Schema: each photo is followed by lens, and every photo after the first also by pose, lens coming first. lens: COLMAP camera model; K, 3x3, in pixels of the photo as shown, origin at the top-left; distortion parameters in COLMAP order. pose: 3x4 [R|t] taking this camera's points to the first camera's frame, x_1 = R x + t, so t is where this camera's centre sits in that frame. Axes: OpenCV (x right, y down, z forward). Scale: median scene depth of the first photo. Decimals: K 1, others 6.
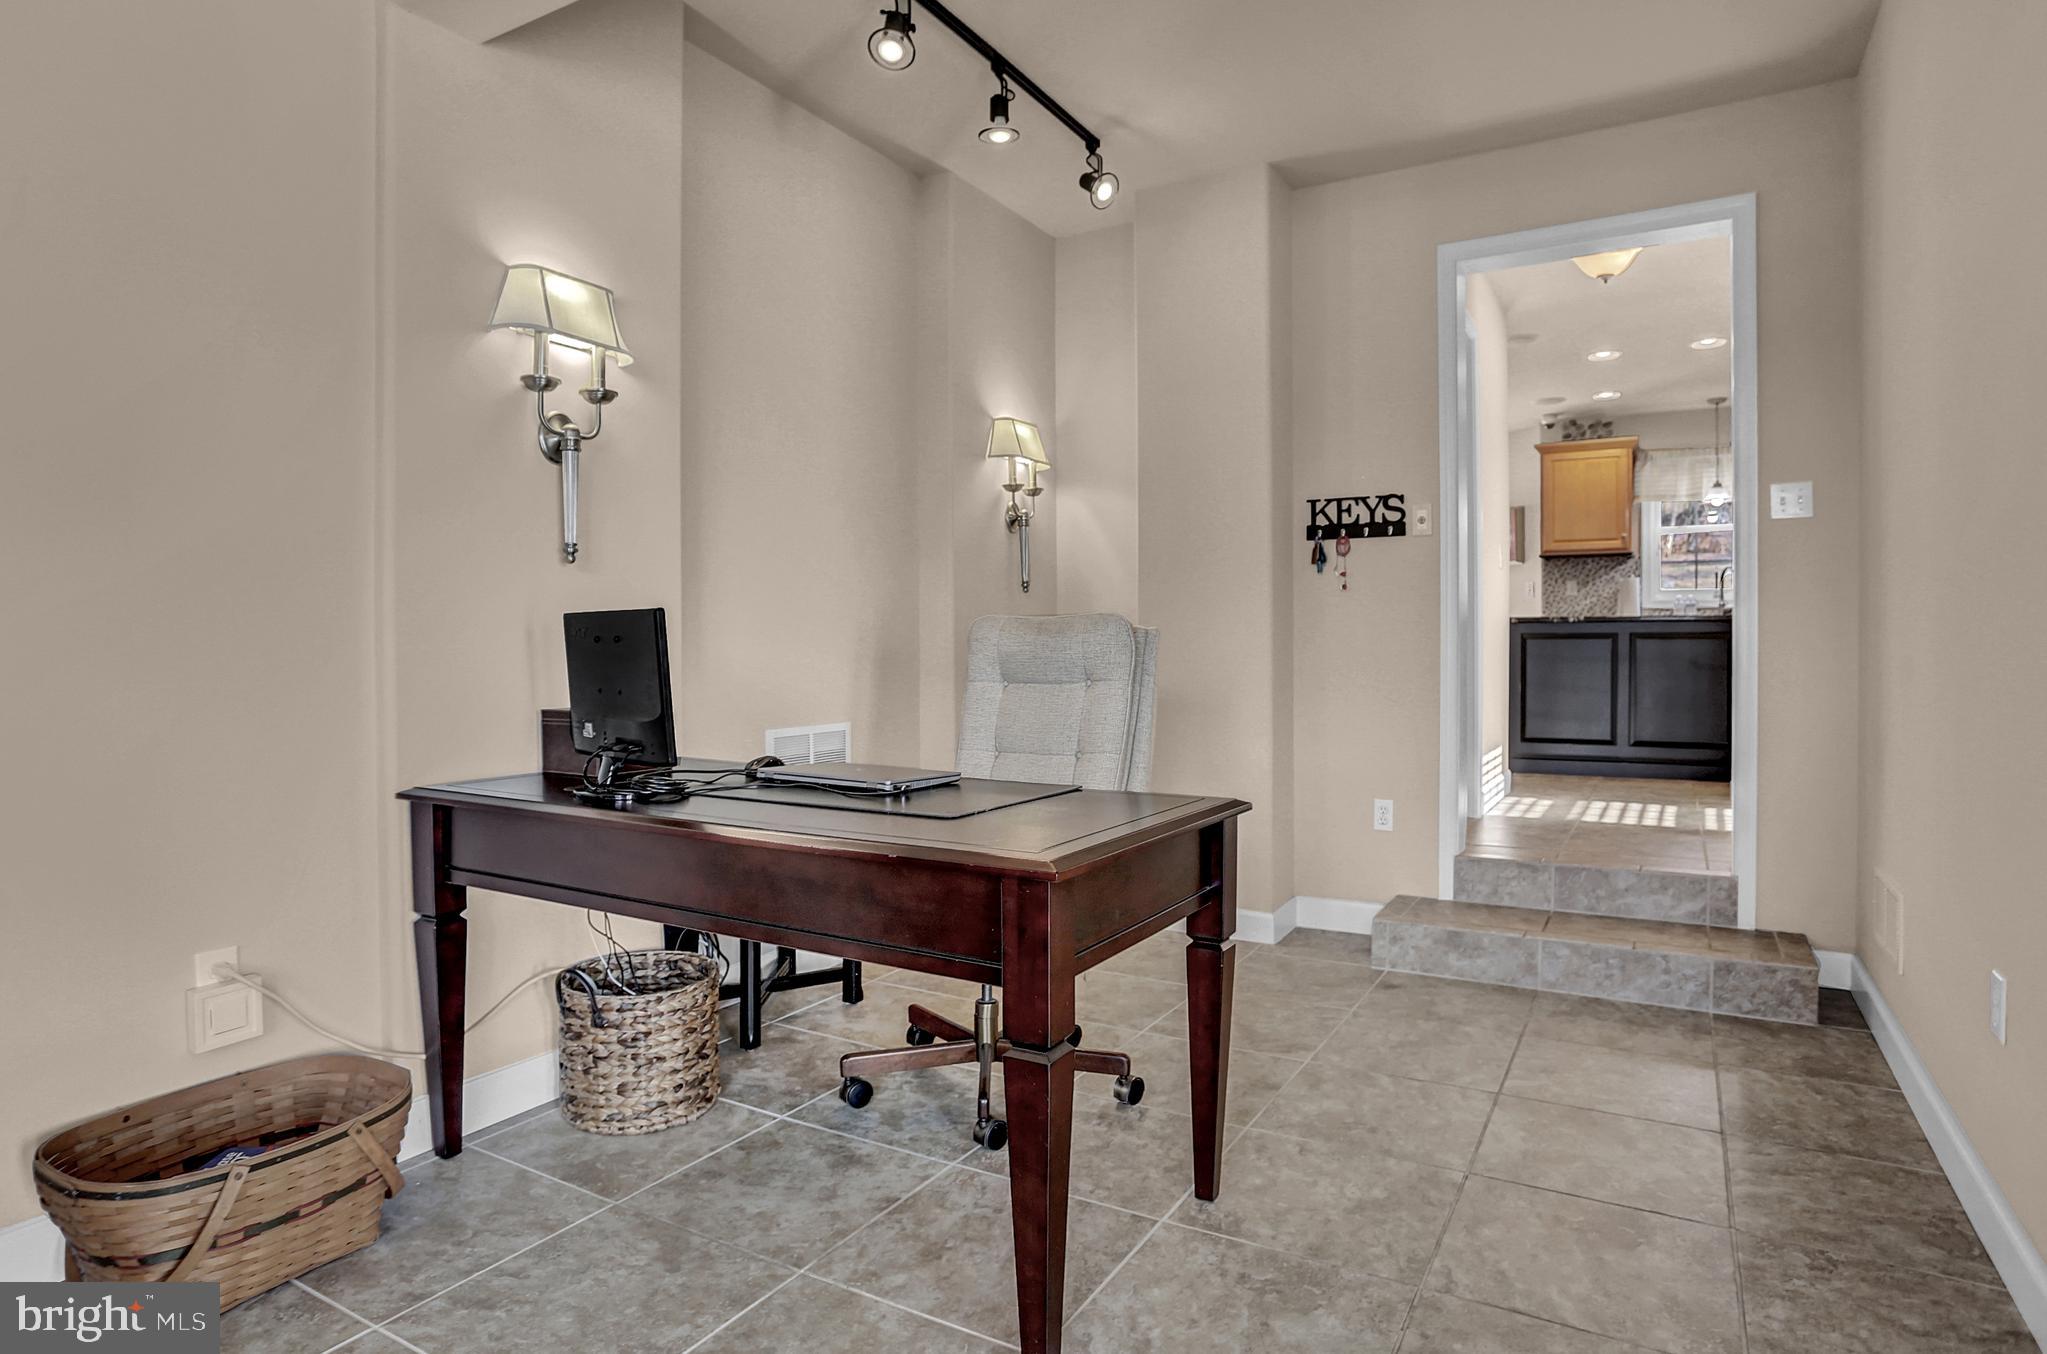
lens RADIAL K [[1107.0, 0, 1023.5], [0, 1107.0, 677.0], [0, 0, 1]] dist [-0.044918, 0.000542]
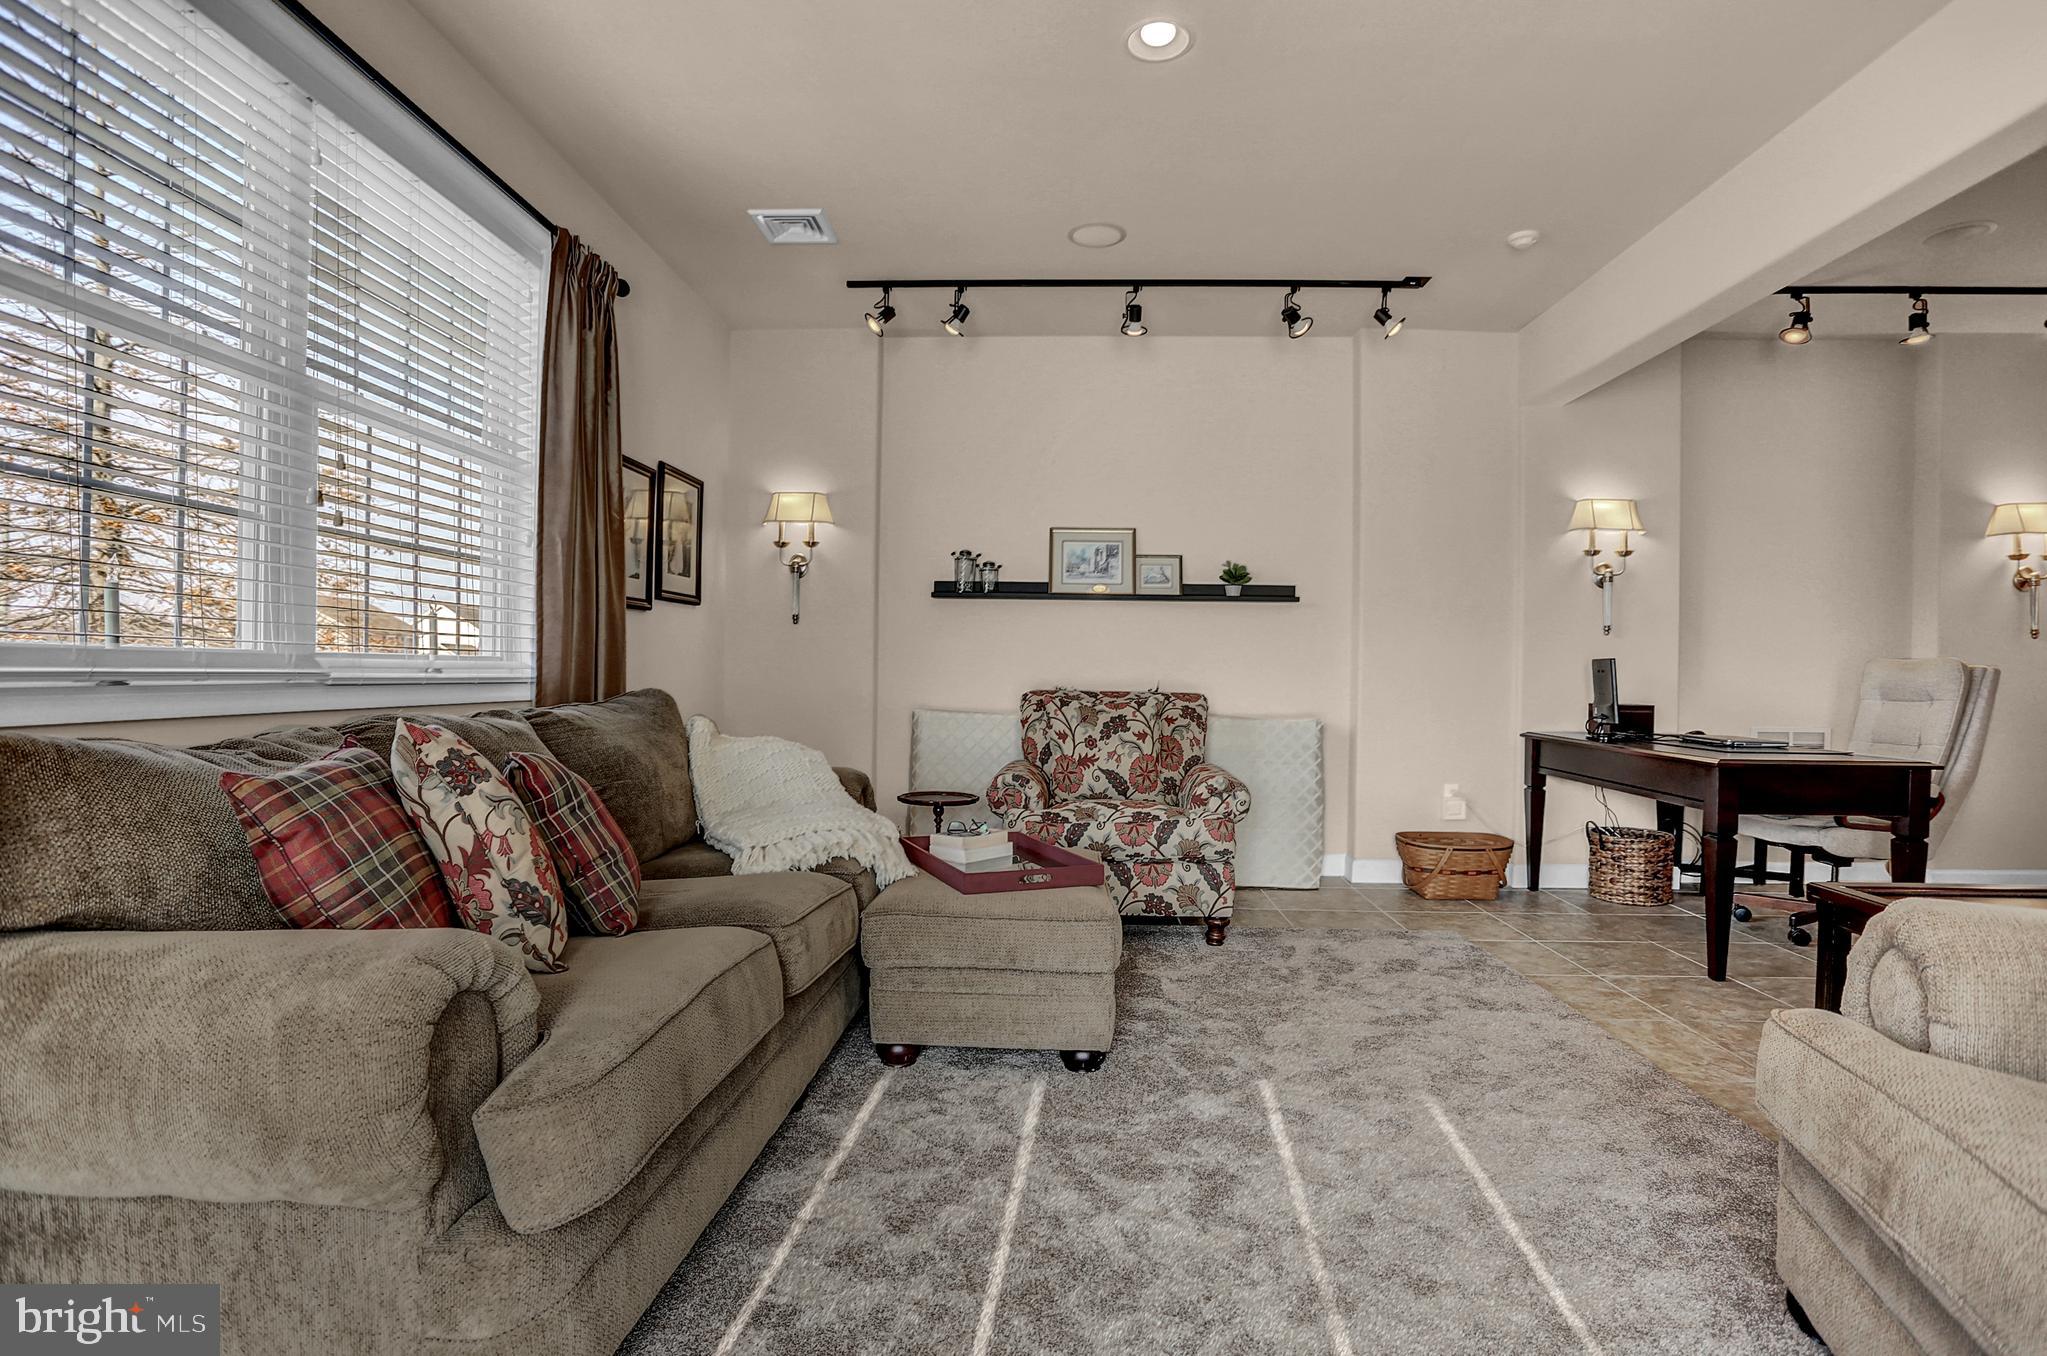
lens RADIAL K [[1037.5, 0, 1017.3], [0, 1037.5, 653.9], [0, 0, 1]] dist [-0.085659, 0.043901]
pose [[0.455259, -0.004688, -0.890347, 0.849416], [-0.043963, 0.998648, -0.027738, 0.038702], [0.889273, 0.051770, 0.454438, -0.941346]]
